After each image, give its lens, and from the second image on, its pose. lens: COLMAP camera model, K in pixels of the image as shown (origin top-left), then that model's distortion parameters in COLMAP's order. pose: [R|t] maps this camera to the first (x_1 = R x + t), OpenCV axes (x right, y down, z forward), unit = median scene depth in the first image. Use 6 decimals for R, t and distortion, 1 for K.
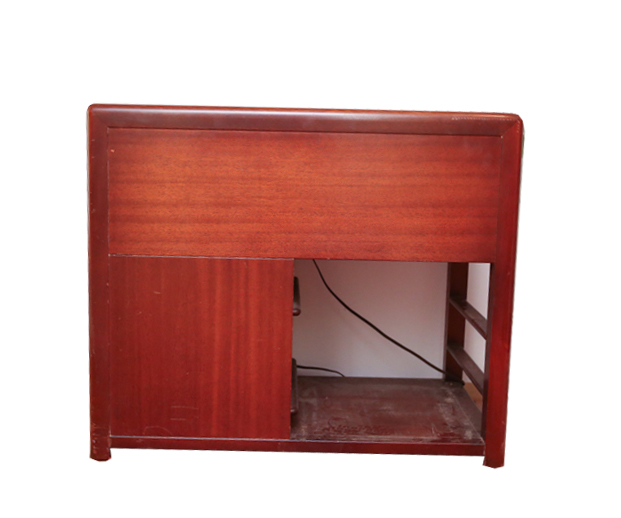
lens RADIAL K [[859.2, 0, 310.5], [0, 859.2, 259.0], [0, 0, 1]] dist [-0.002534, -0.003934]
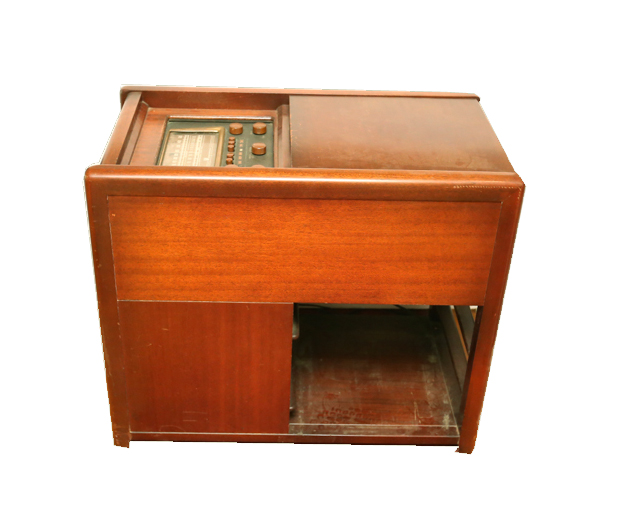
lens RADIAL K [[862.0, 0, 311.5], [0, 862.0, 258.0], [0, 0, 1]] dist [-0.002534, -0.003934]
pose [[0.999855, 0.010688, 0.013265, -0.011818], [-0.015247, 0.908762, 0.417036, -0.495563], [-0.007598, -0.417178, 0.908793, 0.061259]]
